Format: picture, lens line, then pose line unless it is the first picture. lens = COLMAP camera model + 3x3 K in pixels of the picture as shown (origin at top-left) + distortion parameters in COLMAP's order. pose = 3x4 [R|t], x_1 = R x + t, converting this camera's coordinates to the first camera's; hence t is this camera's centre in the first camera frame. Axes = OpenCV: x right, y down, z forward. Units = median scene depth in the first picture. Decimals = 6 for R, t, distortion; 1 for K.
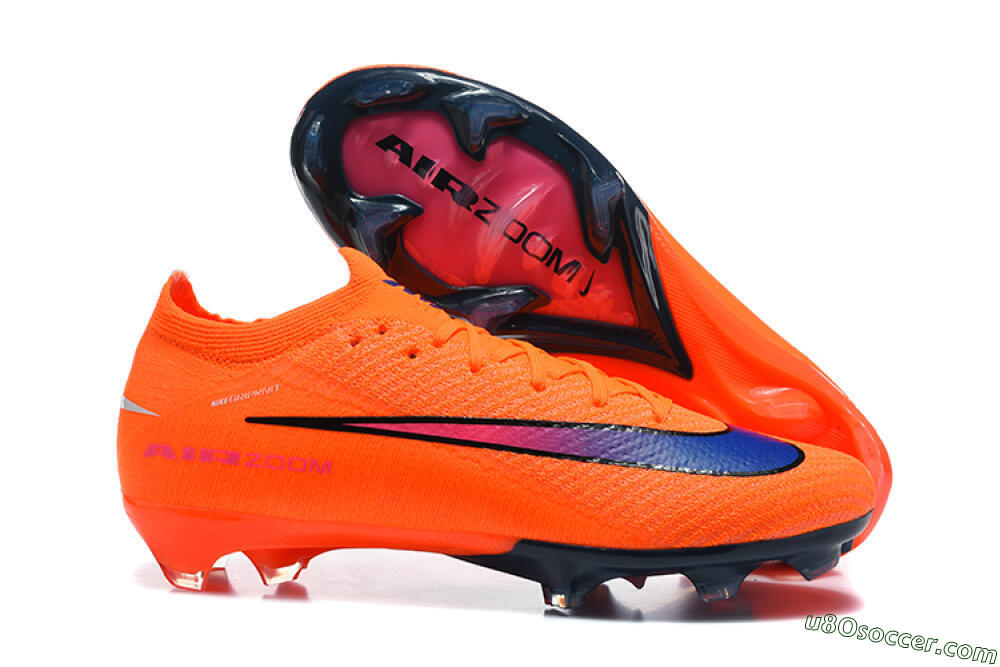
lens RADIAL K [[2545.0, 0, 500.0], [0, 2545.0, 333.5], [0, 0, 1]] dist [-0.033052, -0.070868]
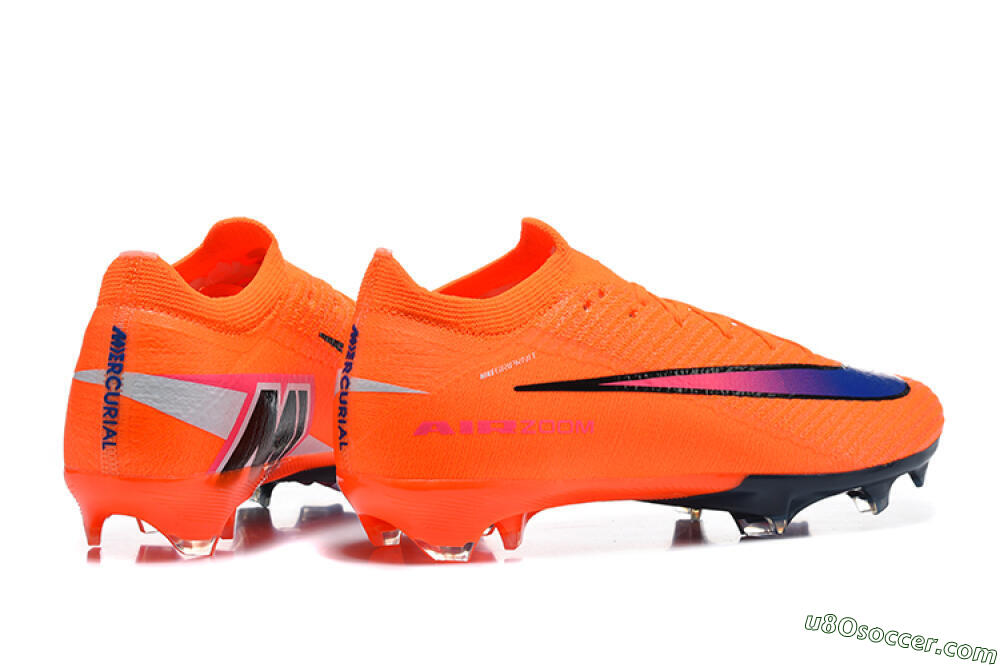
lens RADIAL K [[2545.0, 0, 500.0], [0, 2545.0, 333.5], [0, 0, 1]] dist [-0.033052, -0.070868]
pose [[0.841125, -0.076035, 0.535470, -0.652230], [0.071500, 0.997011, 0.029260, -0.018882], [-0.536094, 0.013675, 0.844047, 0.134078]]
